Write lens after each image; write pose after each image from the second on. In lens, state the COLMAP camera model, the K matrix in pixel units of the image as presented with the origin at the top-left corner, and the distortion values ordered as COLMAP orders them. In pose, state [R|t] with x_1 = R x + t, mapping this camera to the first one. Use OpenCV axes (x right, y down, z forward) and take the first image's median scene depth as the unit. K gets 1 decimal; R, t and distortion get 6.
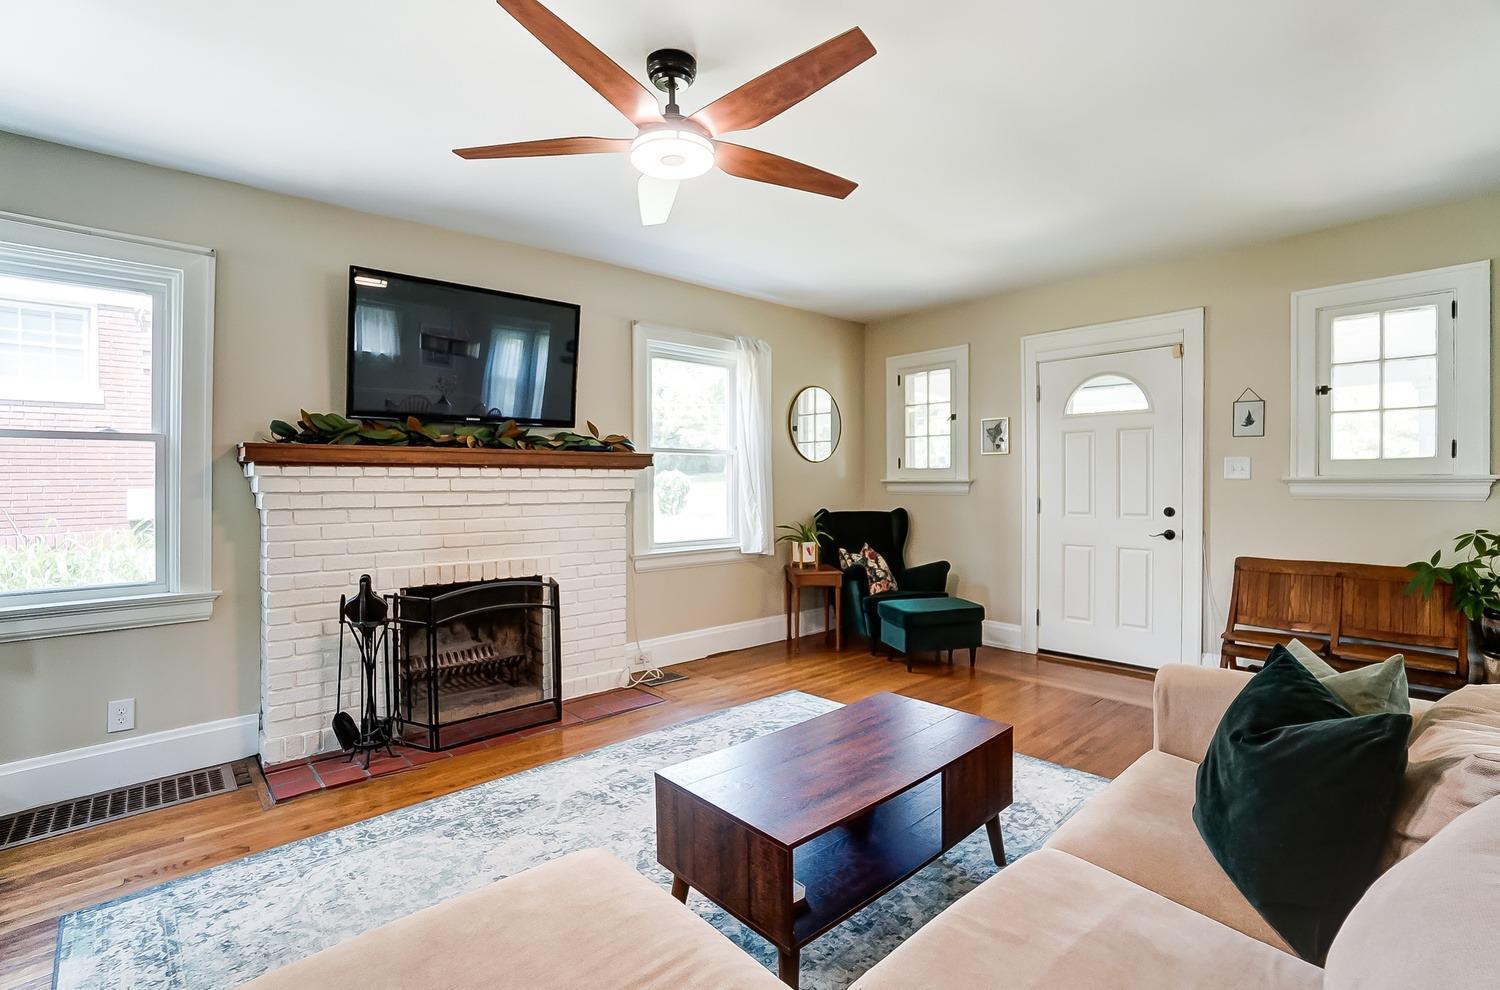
lens RADIAL K [[691.2, 0, 753.0], [0, 691.2, 480.9], [0, 0, 1]] dist [-0.066611, 0.025900]
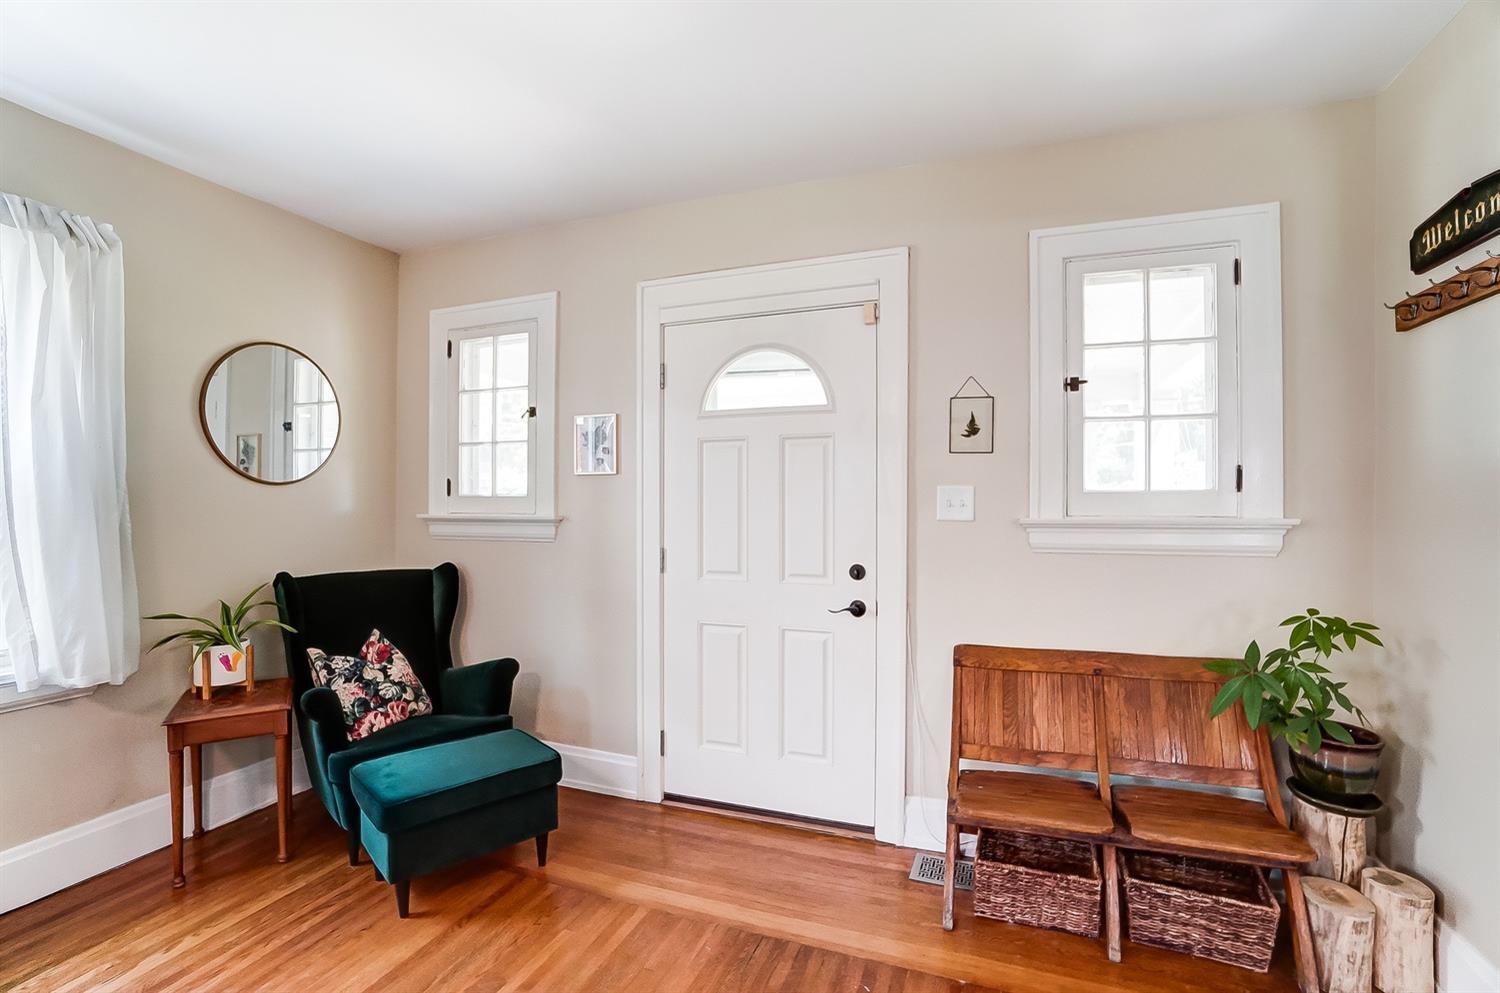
lens RADIAL K [[691.2, 0, 753.0], [0, 691.2, 482.4], [0, 0, 1]] dist [-0.066611, 0.025900]
pose [[0.890320, 0.012418, 0.455166, 0.240576], [-0.001076, 0.999683, -0.025168, -0.020643], [-0.455334, 0.021918, 0.890051, 0.477410]]
